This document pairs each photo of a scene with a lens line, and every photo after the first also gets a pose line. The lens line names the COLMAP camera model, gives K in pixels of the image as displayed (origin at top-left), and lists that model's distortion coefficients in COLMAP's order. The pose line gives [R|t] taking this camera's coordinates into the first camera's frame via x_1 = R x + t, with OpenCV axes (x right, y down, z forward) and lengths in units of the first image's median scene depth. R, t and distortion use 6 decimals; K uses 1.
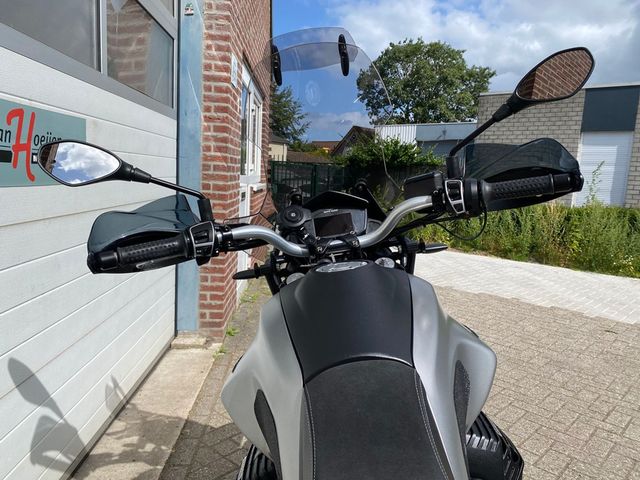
lens RADIAL K [[488.2, 0, 322.6], [0, 488.2, 240.4], [0, 0, 1]] dist [0.047058, -0.045505]
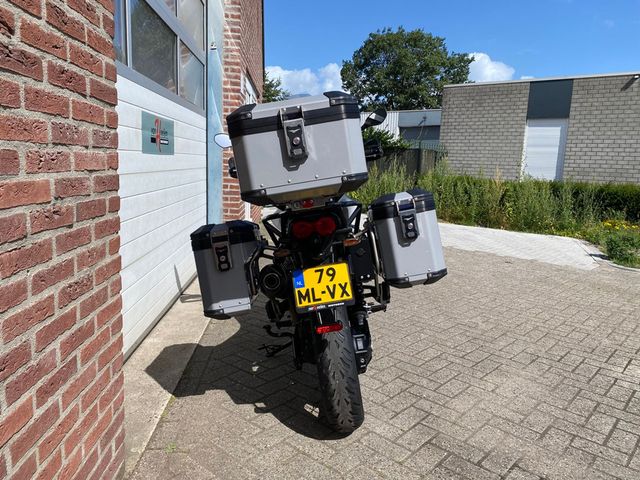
lens RADIAL K [[488.2, 0, 325.8], [0, 488.2, 237.0], [0, 0, 1]] dist [0.047058, -0.045505]
pose [[0.999462, -0.016518, 0.028338, 0.012172], [0.015941, 0.999663, 0.020485, 0.046546], [-0.028667, -0.020023, 0.999388, -0.251364]]
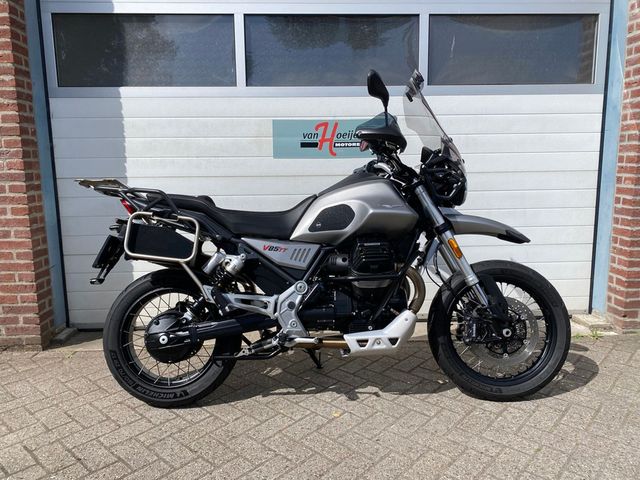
lens RADIAL K [[488.2, 0, 320.2], [0, 488.2, 235.9], [0, 0, 1]] dist [0.047058, -0.045505]
pose [[0.005361, 0.094111, -0.995547, 0.329378], [-0.119786, 0.988454, 0.092795, 0.006547], [0.992785, 0.118756, 0.016572, 0.208302]]
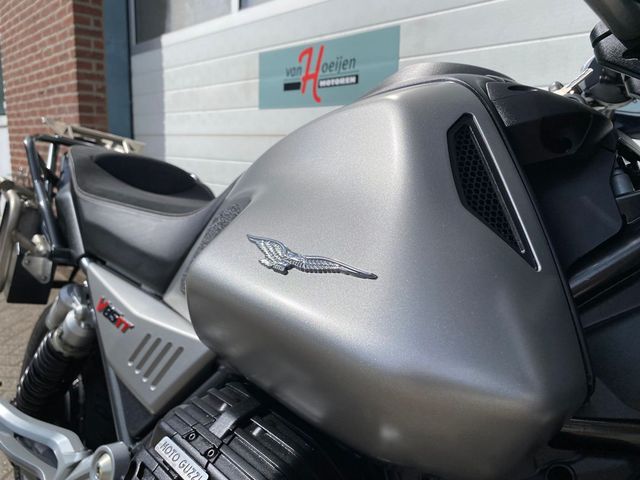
lens RADIAL K [[488.2, 0, 316.1], [0, 488.2, 234.0], [0, 0, 1]] dist [0.047058, -0.045505]
pose [[-0.749059, 0.044336, -0.661018, 0.058709], [-0.149070, 0.960893, 0.233374, -0.019276], [0.645515, 0.273349, -0.713156, 0.437958]]
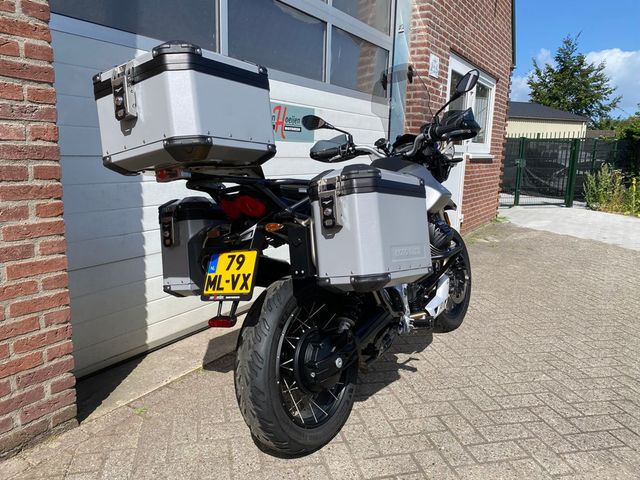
lens RADIAL K [[488.2, 0, 324.6], [0, 488.2, 239.9], [0, 0, 1]] dist [0.047058, -0.045505]
pose [[0.836274, 0.071317, -0.543653, 0.171704], [-0.057611, 0.997446, 0.042225, 0.049820], [0.545276, -0.003991, 0.838247, -0.160666]]
